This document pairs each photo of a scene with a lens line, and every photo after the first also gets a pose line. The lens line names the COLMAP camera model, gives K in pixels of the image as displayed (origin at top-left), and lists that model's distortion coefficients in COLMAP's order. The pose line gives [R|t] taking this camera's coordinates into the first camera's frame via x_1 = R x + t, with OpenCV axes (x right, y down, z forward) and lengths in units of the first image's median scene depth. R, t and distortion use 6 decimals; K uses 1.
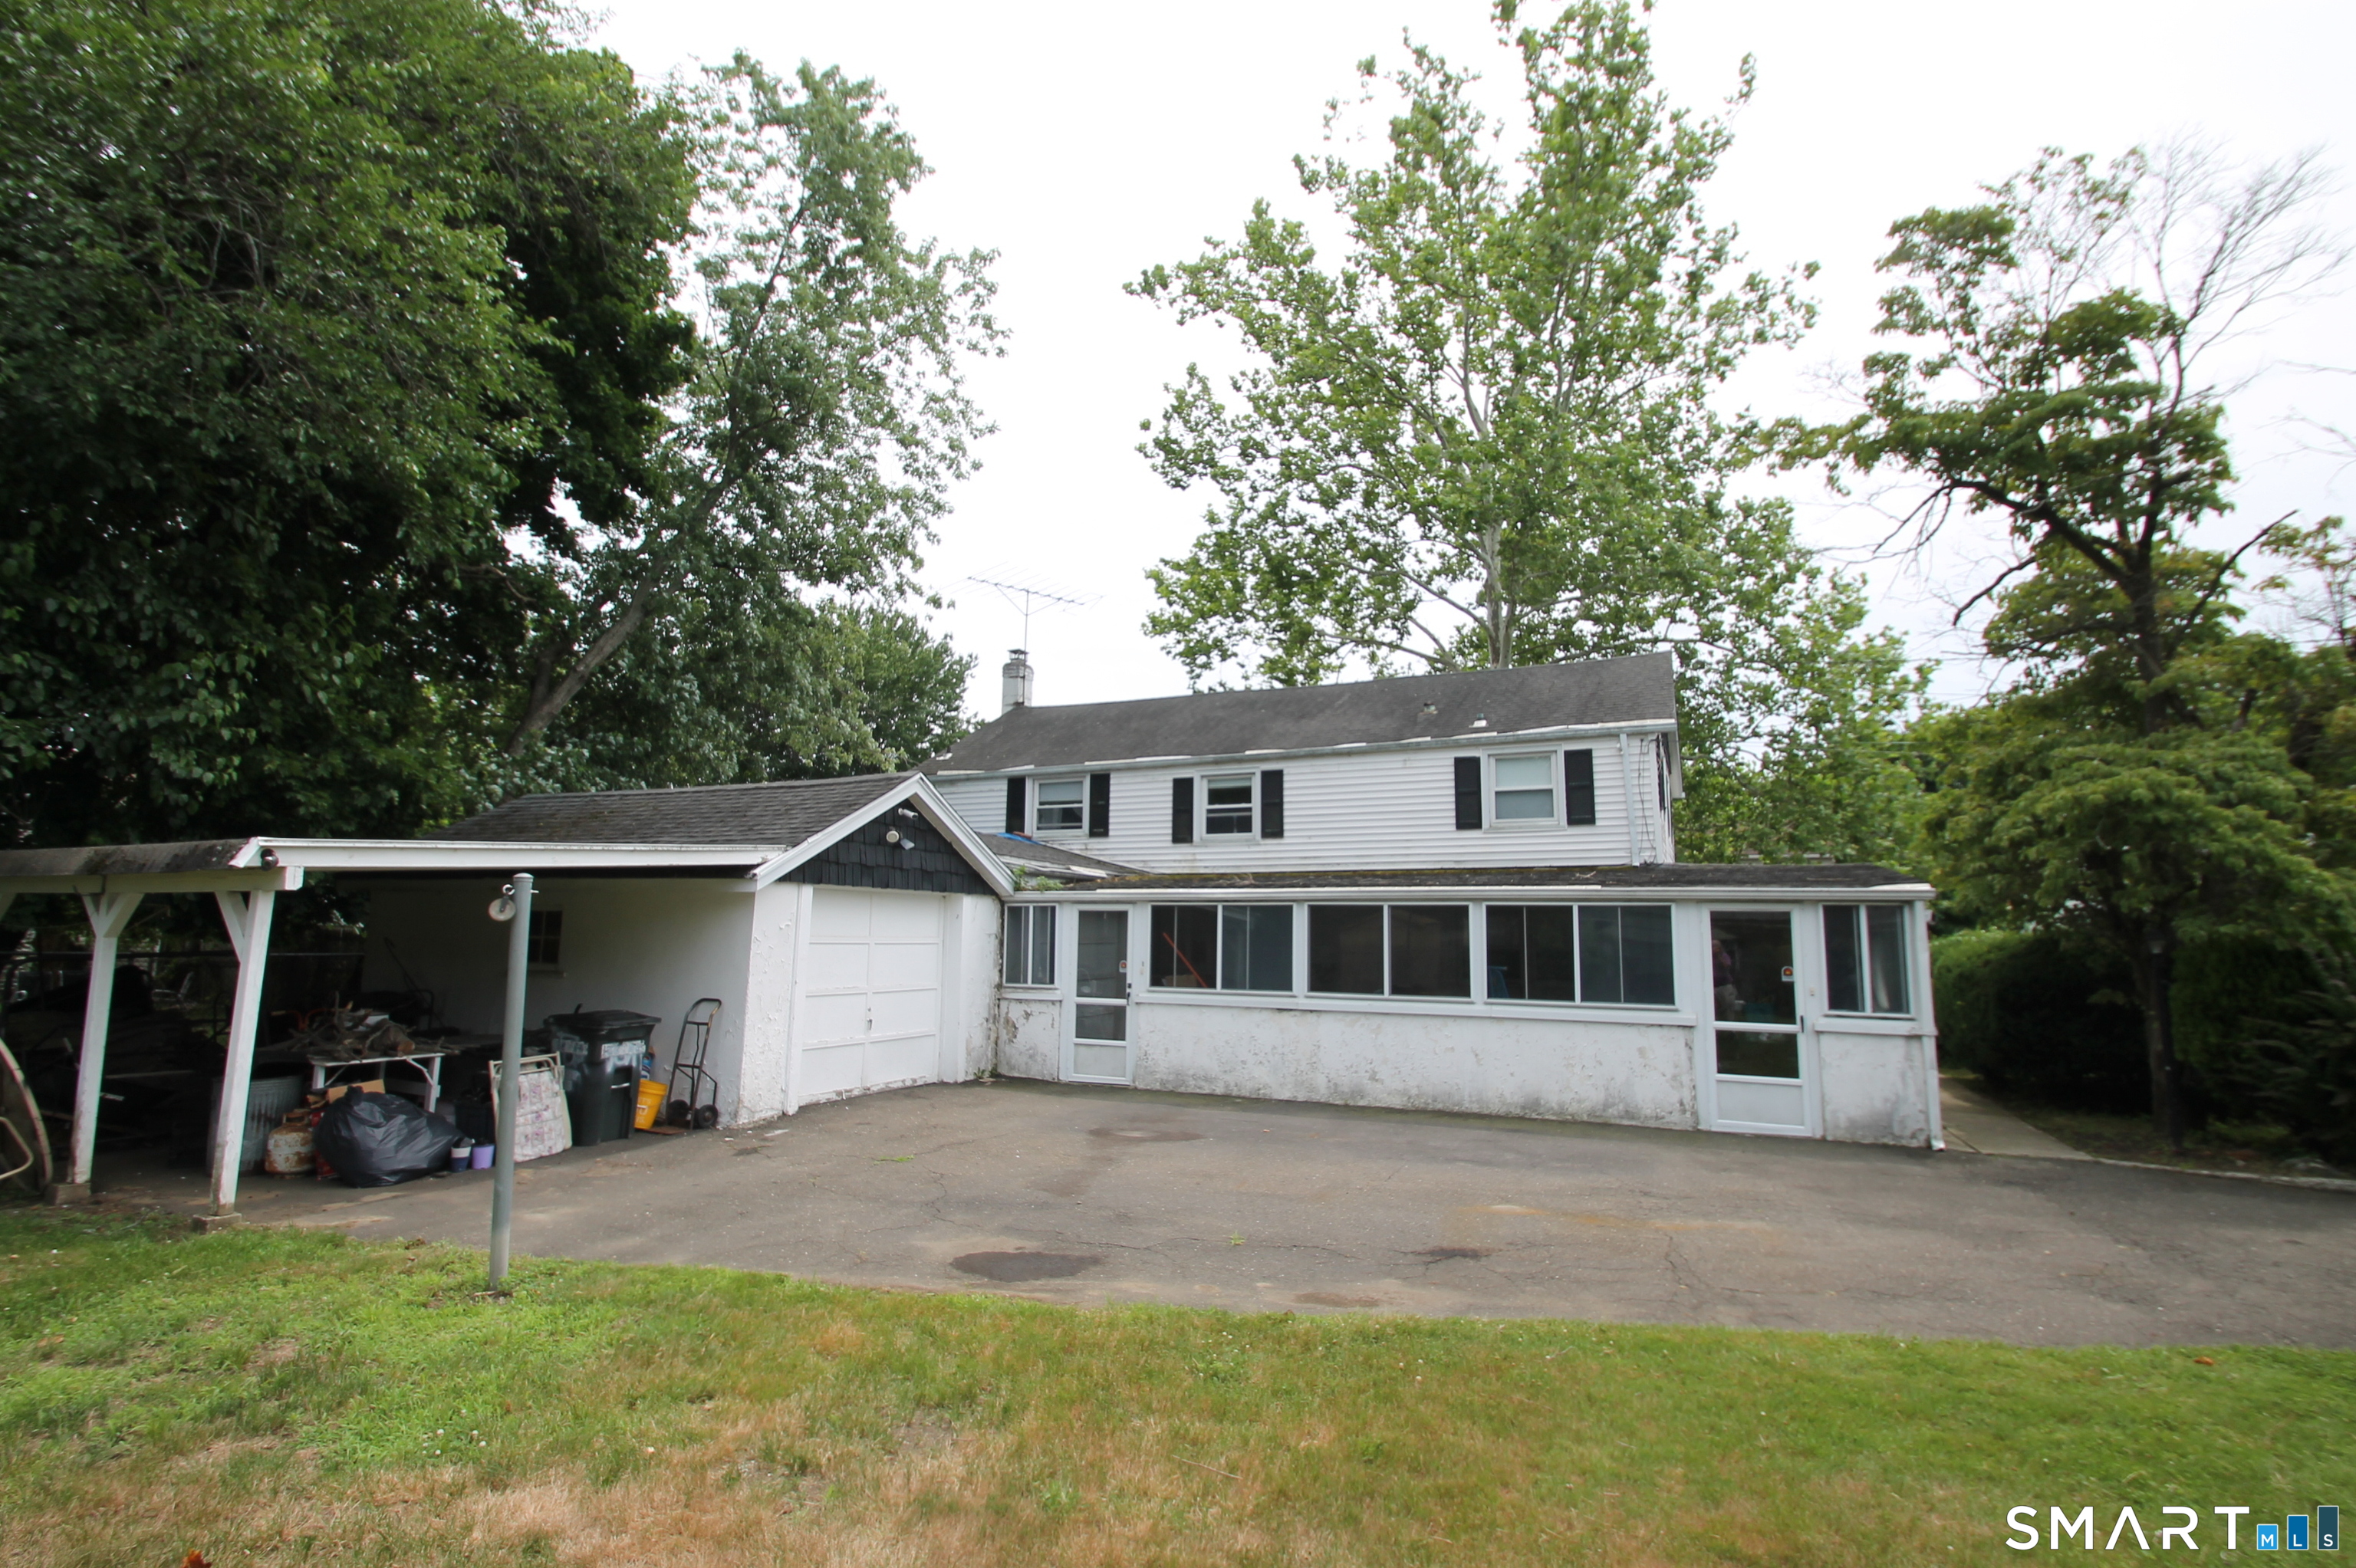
lens RADIAL K [[1074.3, 0, 1178.0], [0, 1074.3, 784.0], [0, 0, 1]] dist [0.017243, 0.000150]
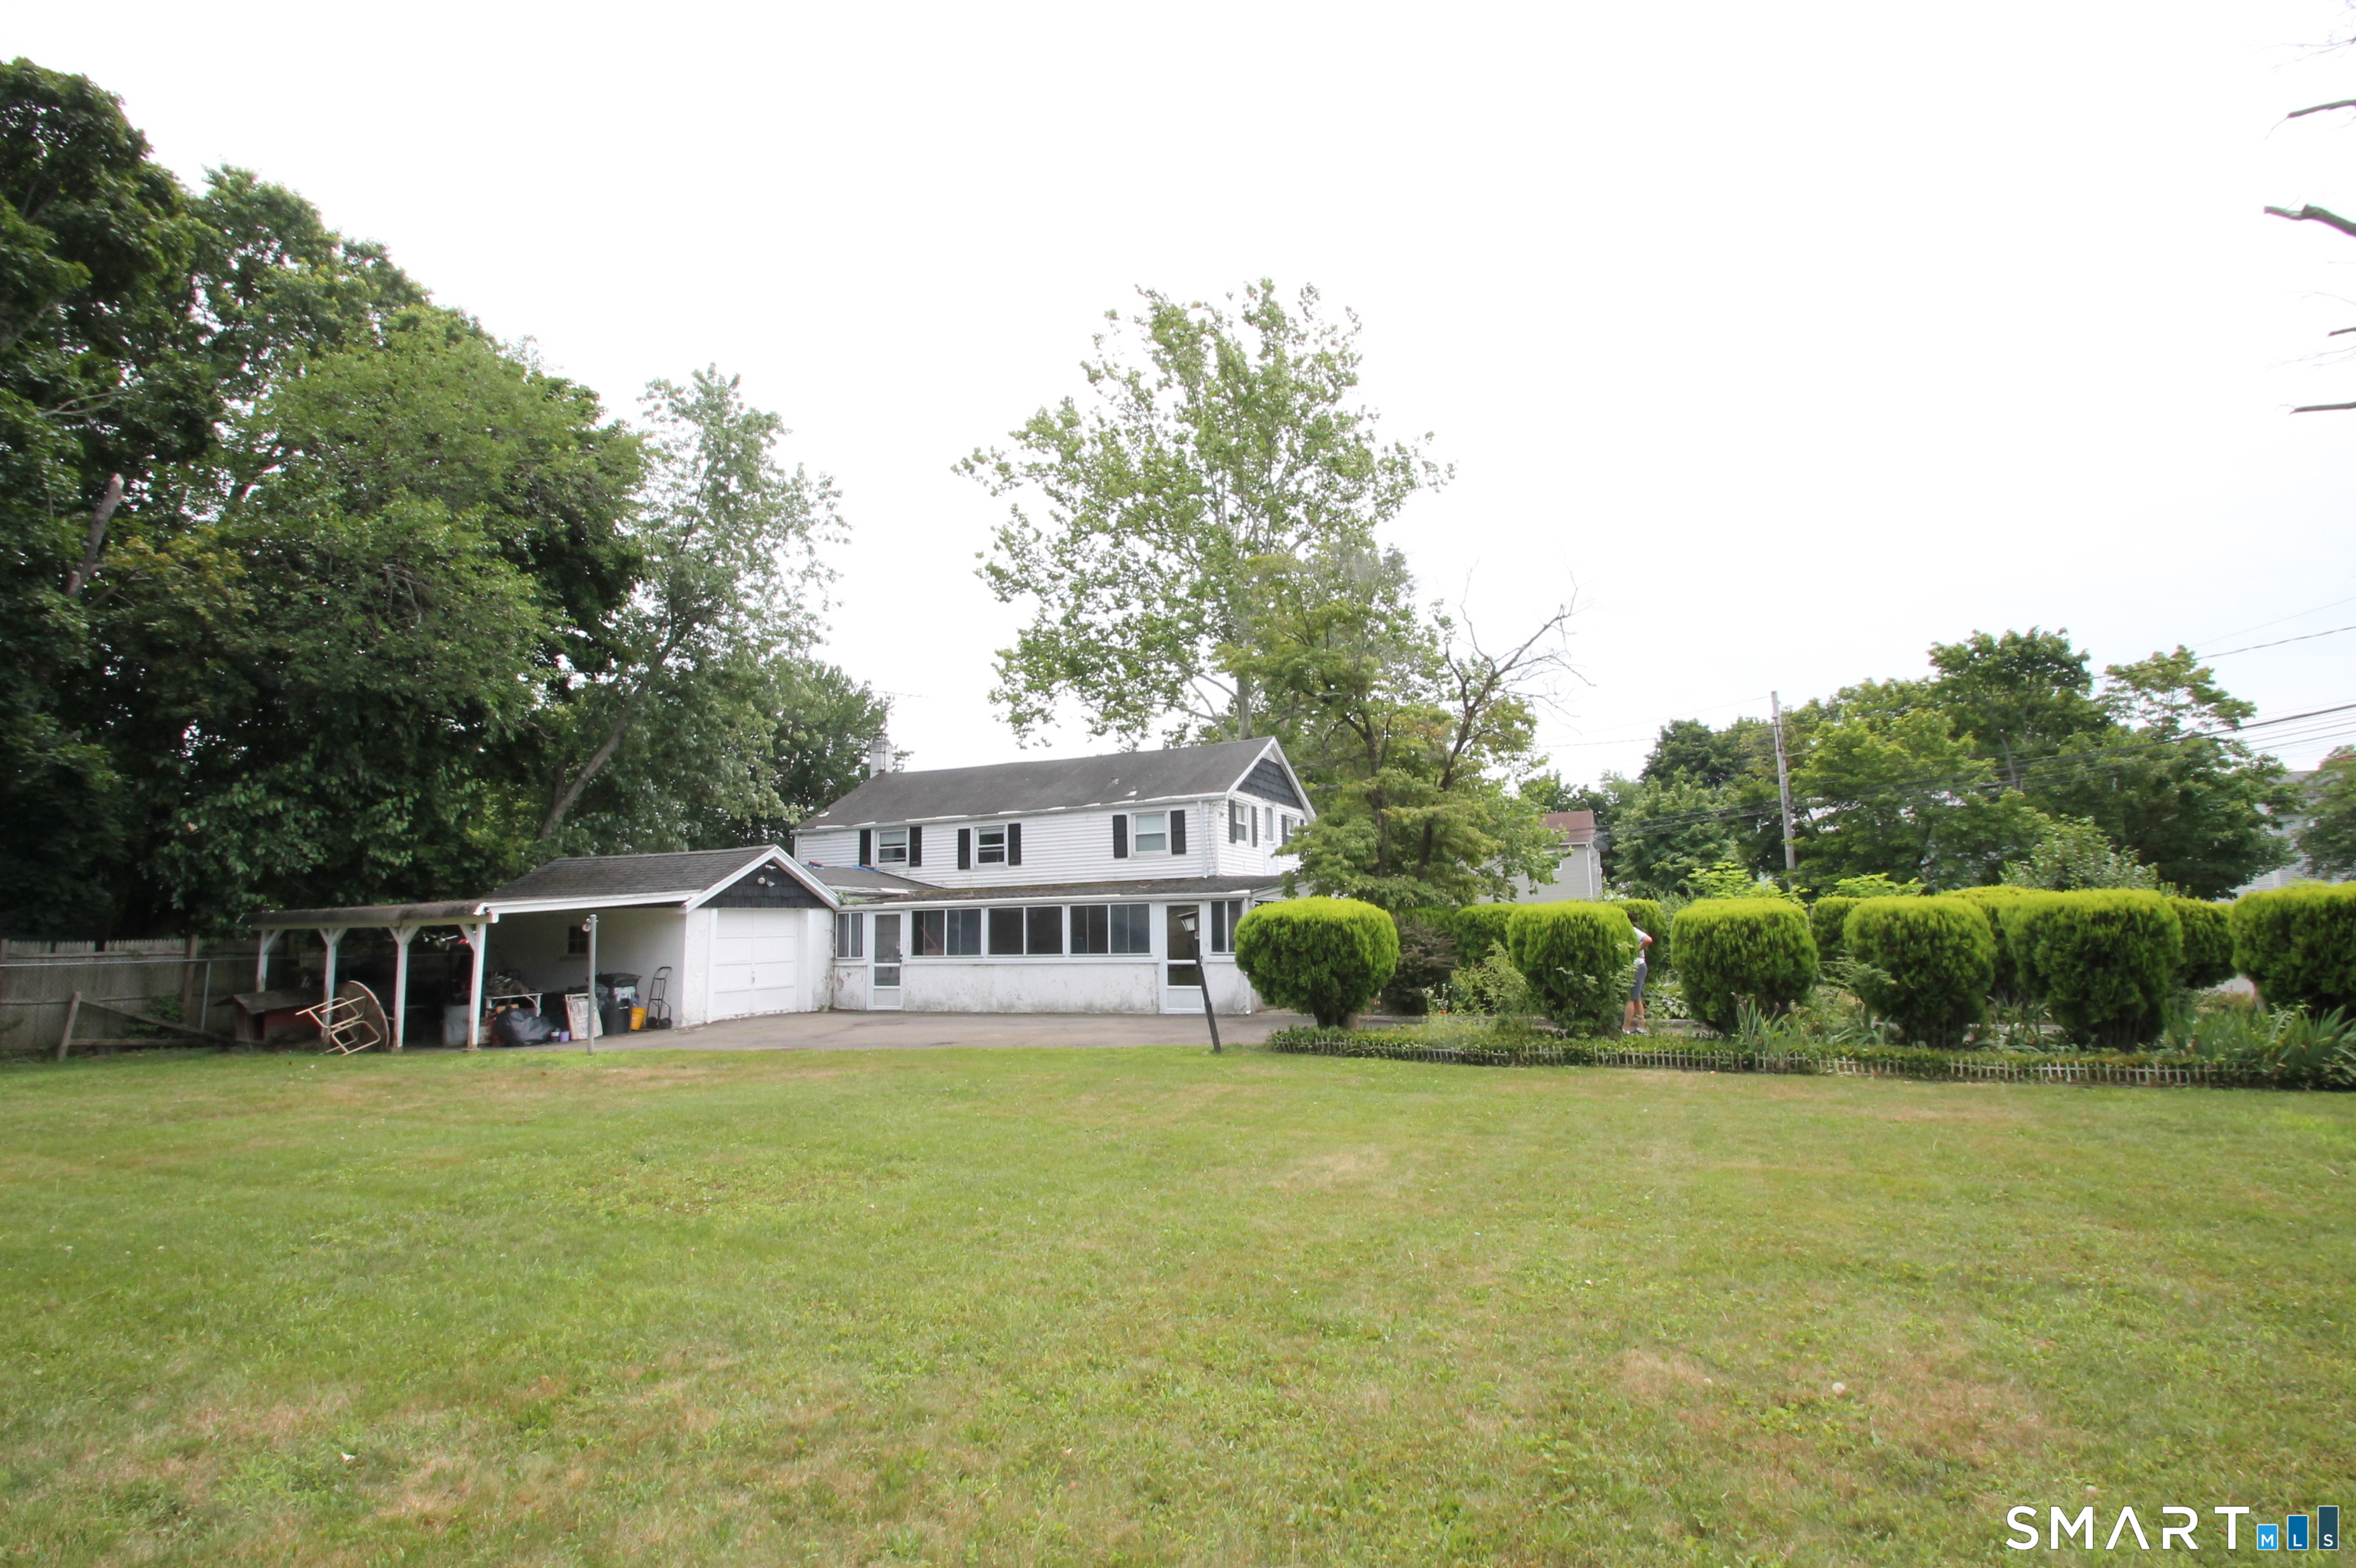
lens RADIAL K [[1129.8, 0, 1178.0], [0, 1129.8, 784.0], [0, 0, 1]] dist [0.047583, -0.000023]
pose [[0.999471, -0.032350, 0.003300, 0.412956], [0.032293, 0.999349, 0.016106, -0.114682], [-0.003819, -0.015991, 0.999865, -0.888475]]
